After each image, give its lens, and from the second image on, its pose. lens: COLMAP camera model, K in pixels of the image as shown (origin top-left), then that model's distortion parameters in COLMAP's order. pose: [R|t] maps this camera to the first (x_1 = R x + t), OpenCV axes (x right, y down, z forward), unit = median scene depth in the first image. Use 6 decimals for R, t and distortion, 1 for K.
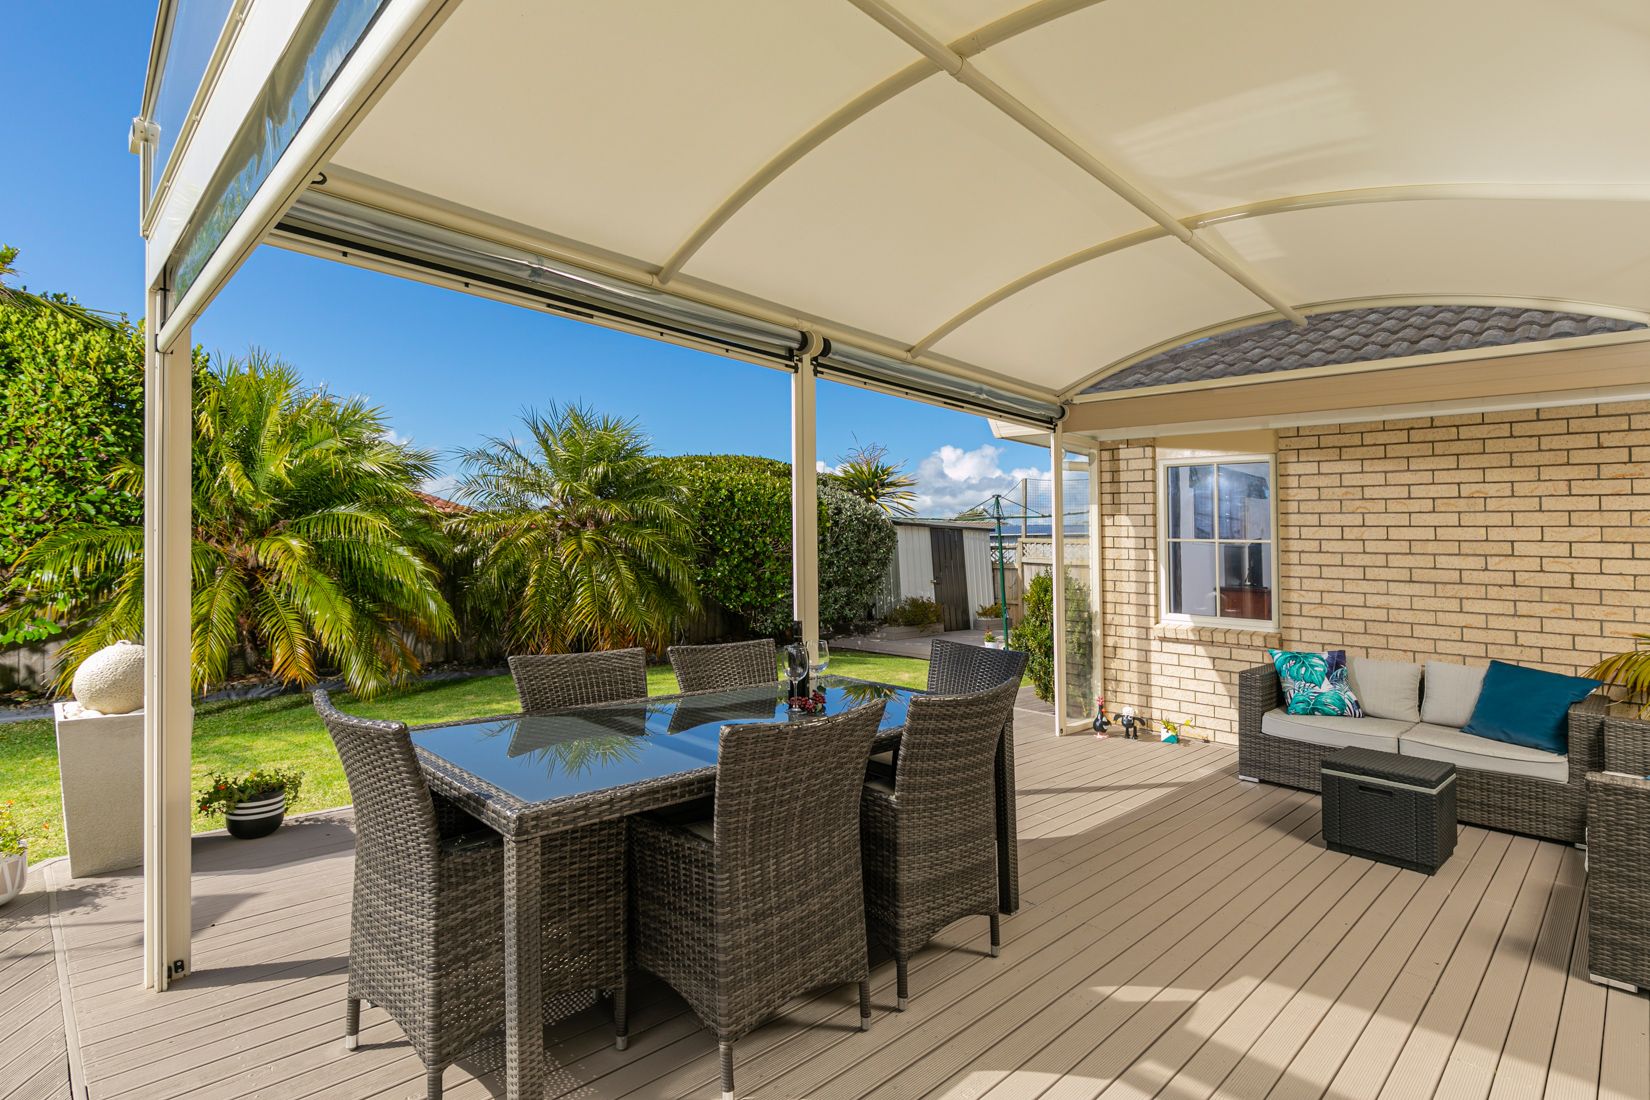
lens RADIAL K [[817.1, 0, 825.9], [0, 817.1, 550.2], [0, 0, 1]] dist [0.001205, -0.000412]
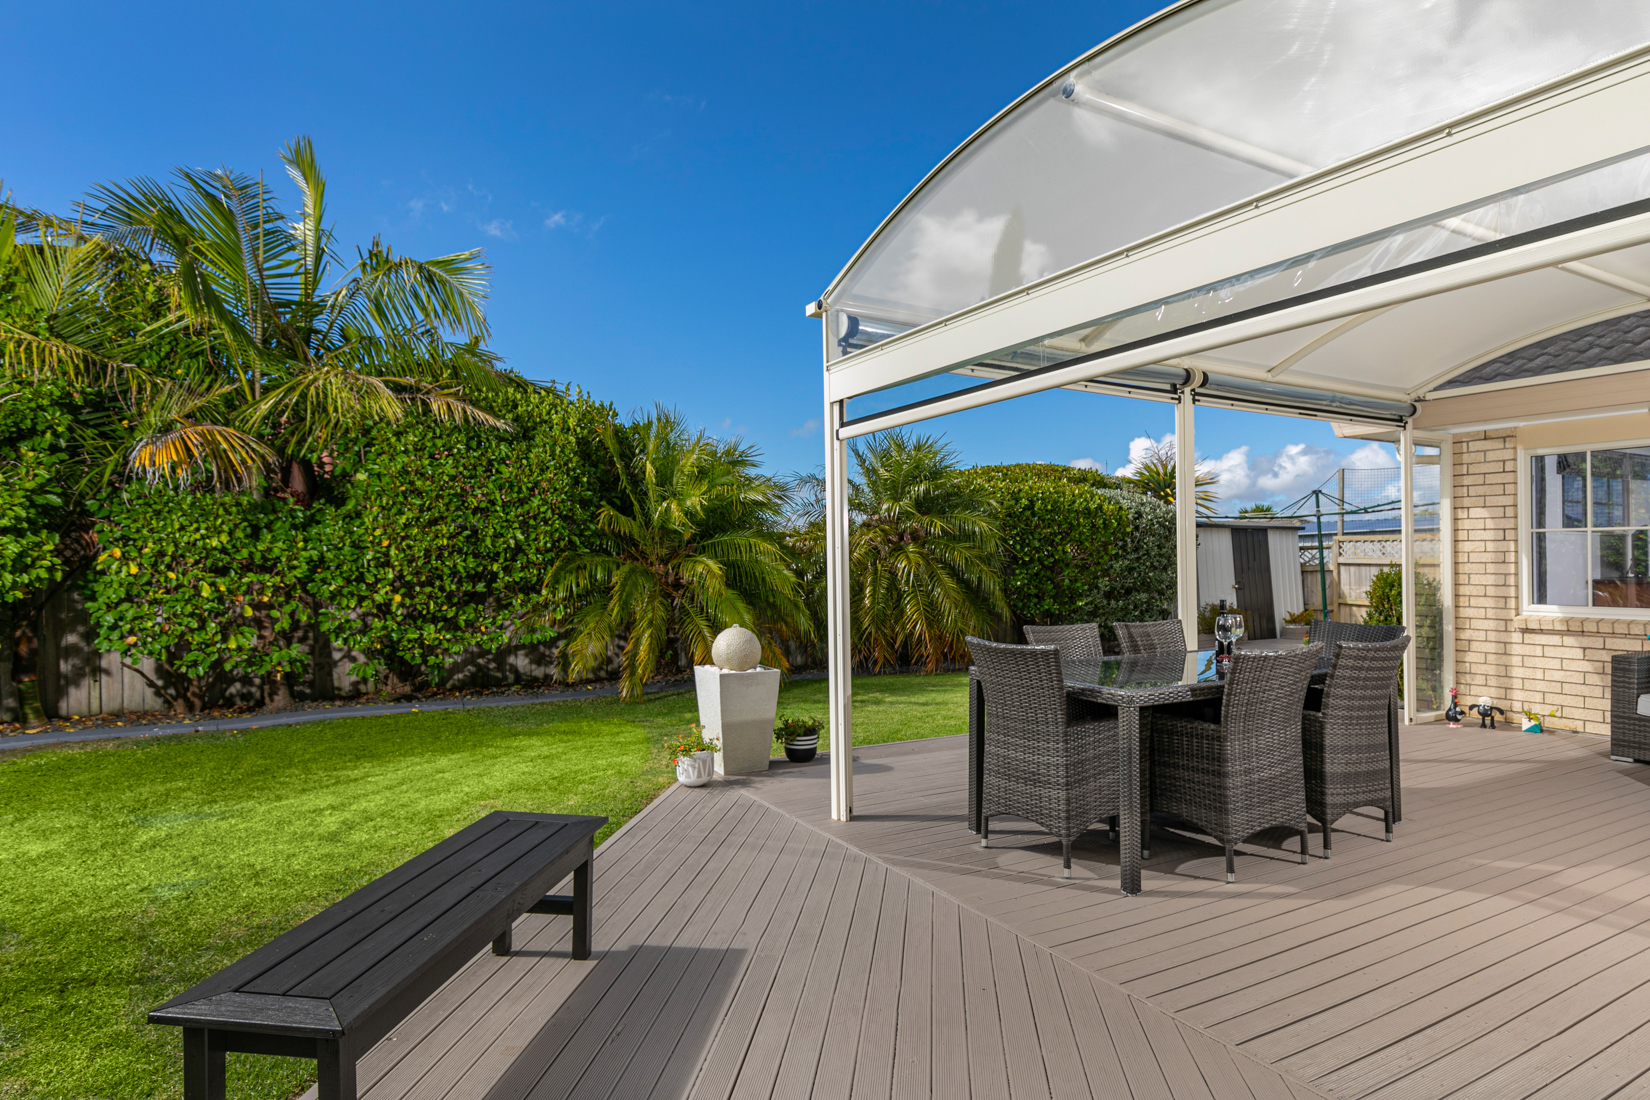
lens RADIAL K [[921.7, 0, 822.6], [0, 921.7, 616.8], [0, 0, 1]] dist [-0.003914, -0.000607]
pose [[0.967600, -0.018077, -0.251839, -0.130571], [0.032269, 0.998108, 0.052339, 0.005601], [0.250417, -0.058770, 0.966353, -0.289904]]
